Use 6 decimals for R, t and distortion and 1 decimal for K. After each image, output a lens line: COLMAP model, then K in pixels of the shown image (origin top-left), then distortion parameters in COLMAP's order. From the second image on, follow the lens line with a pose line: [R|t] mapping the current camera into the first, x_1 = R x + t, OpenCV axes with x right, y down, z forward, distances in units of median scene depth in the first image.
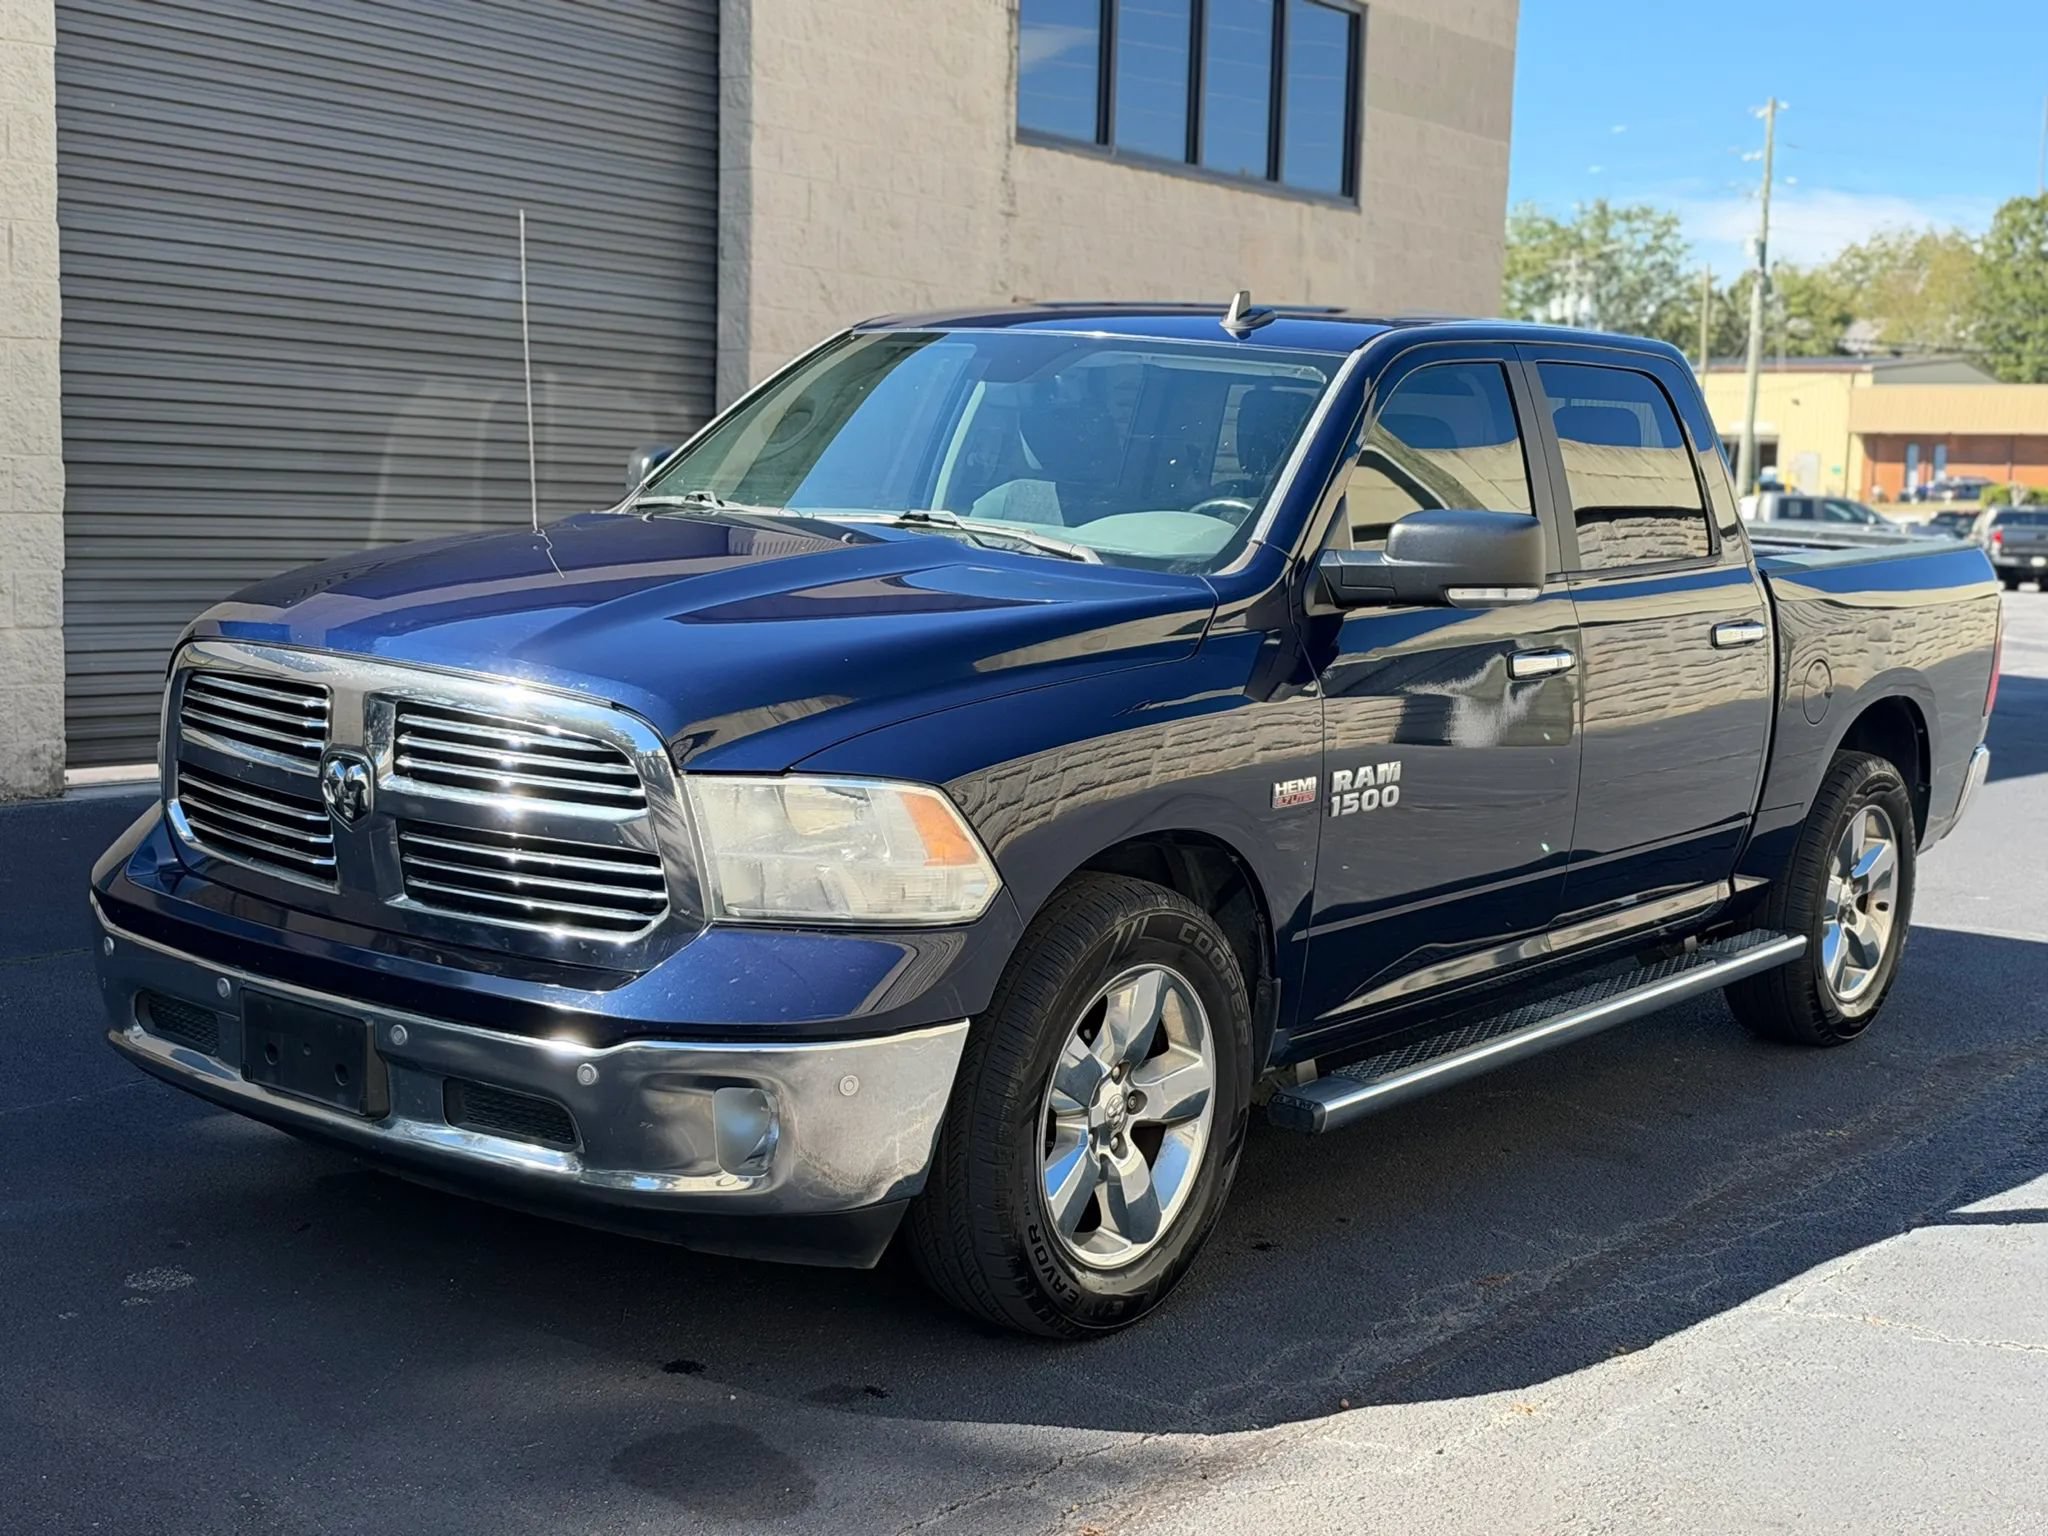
lens RADIAL K [[2940.3, 0, 1024.0], [0, 2940.3, 768.0], [0, 0, 1]] dist [0.287125, -0.970786]
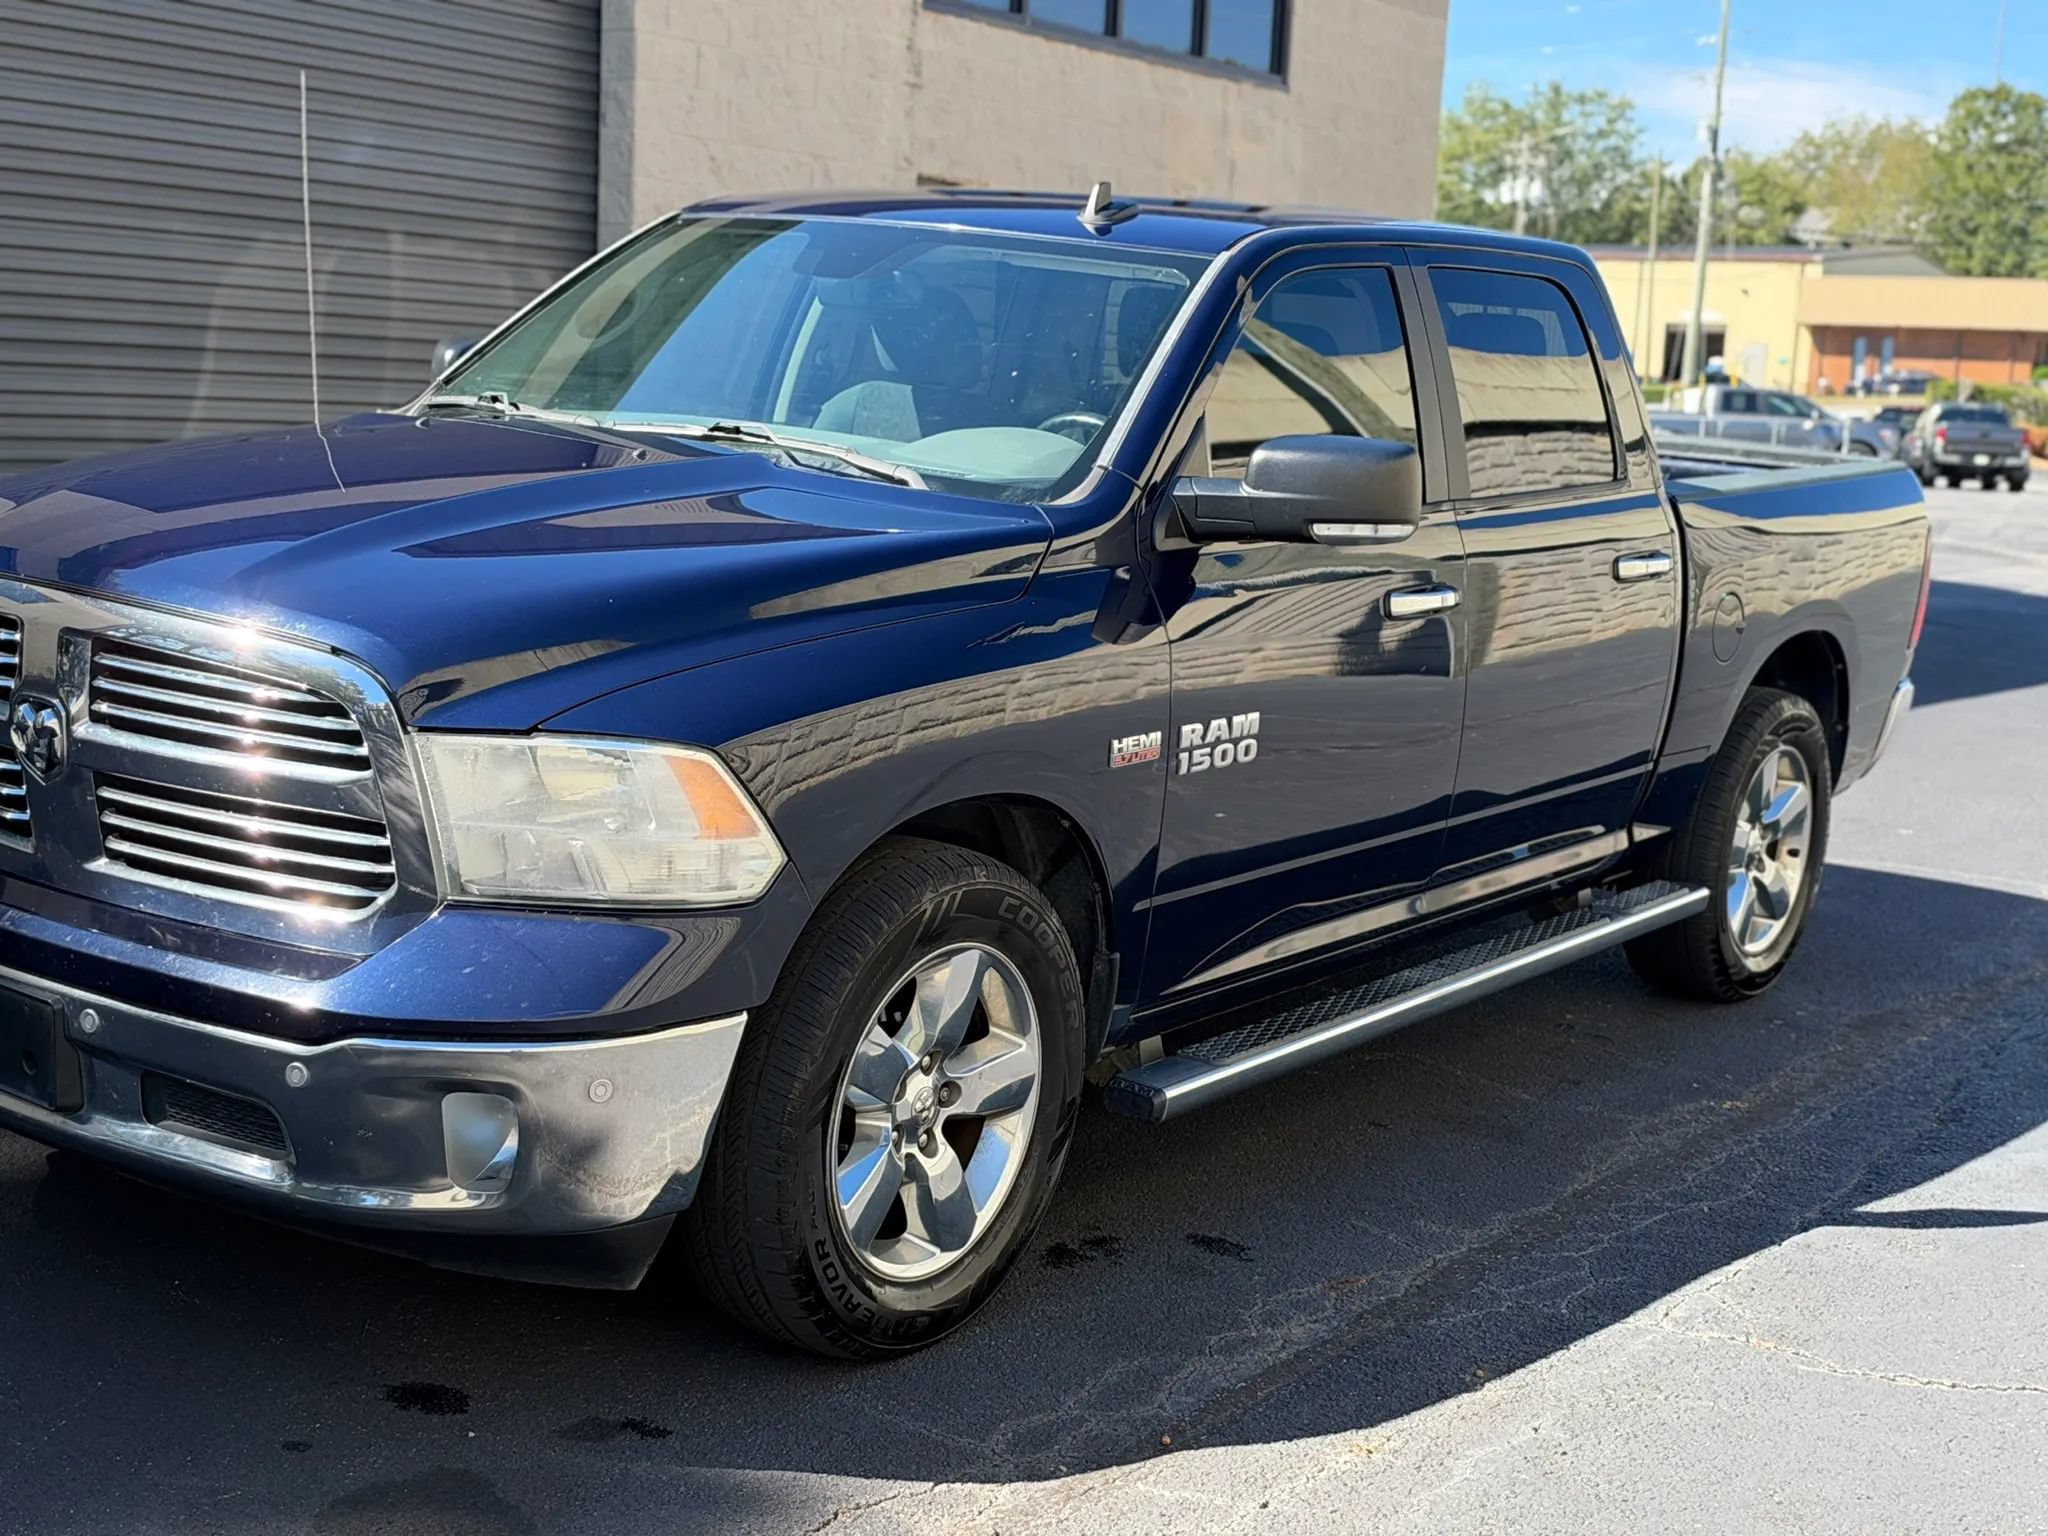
lens RADIAL K [[2940.3, 0, 1024.0], [0, 2940.3, 768.0], [0, 0, 1]] dist [0.287125, -0.970786]
pose [[0.999691, 0.015964, 0.019077, 0.035754], [-0.016739, 0.999010, 0.041225, -0.019685], [-0.018400, -0.041532, 0.998968, 0.091973]]
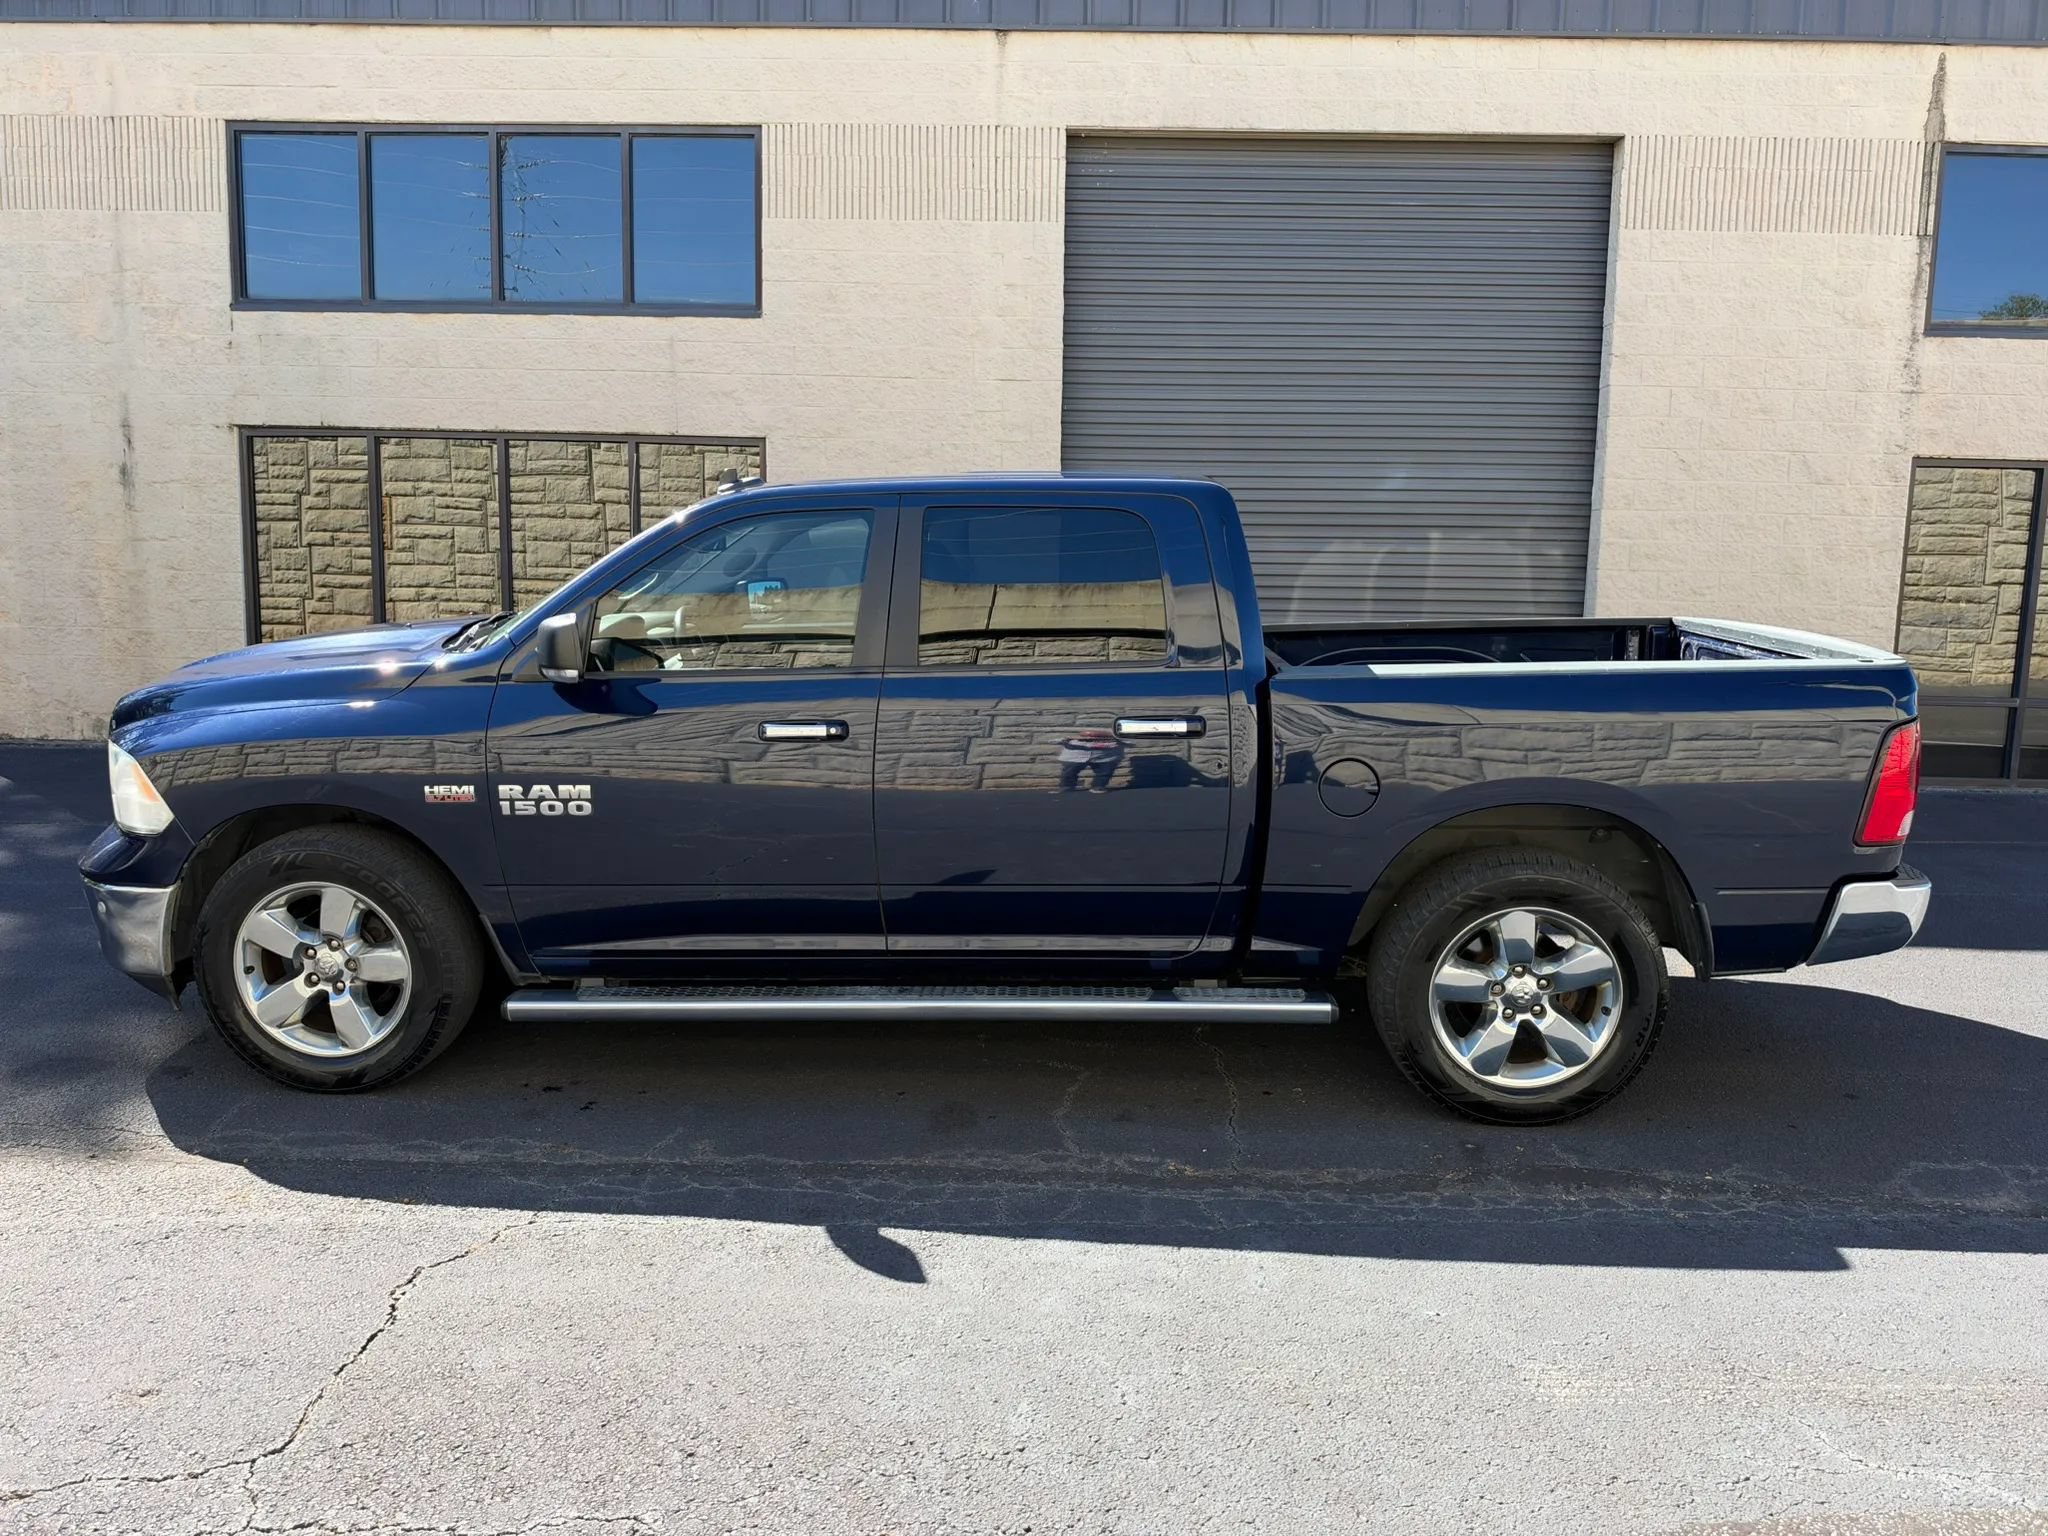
lens RADIAL K [[1510.3, 0, 957.0], [0, 1510.3, 765.0], [0, 0, 1]] dist [-0.002381, -0.005286]
pose [[0.533408, 0.087281, -0.841343, 0.791565], [-0.079222, 0.995445, 0.053041, -0.061605], [0.842140, 0.038360, 0.537893, 0.700407]]
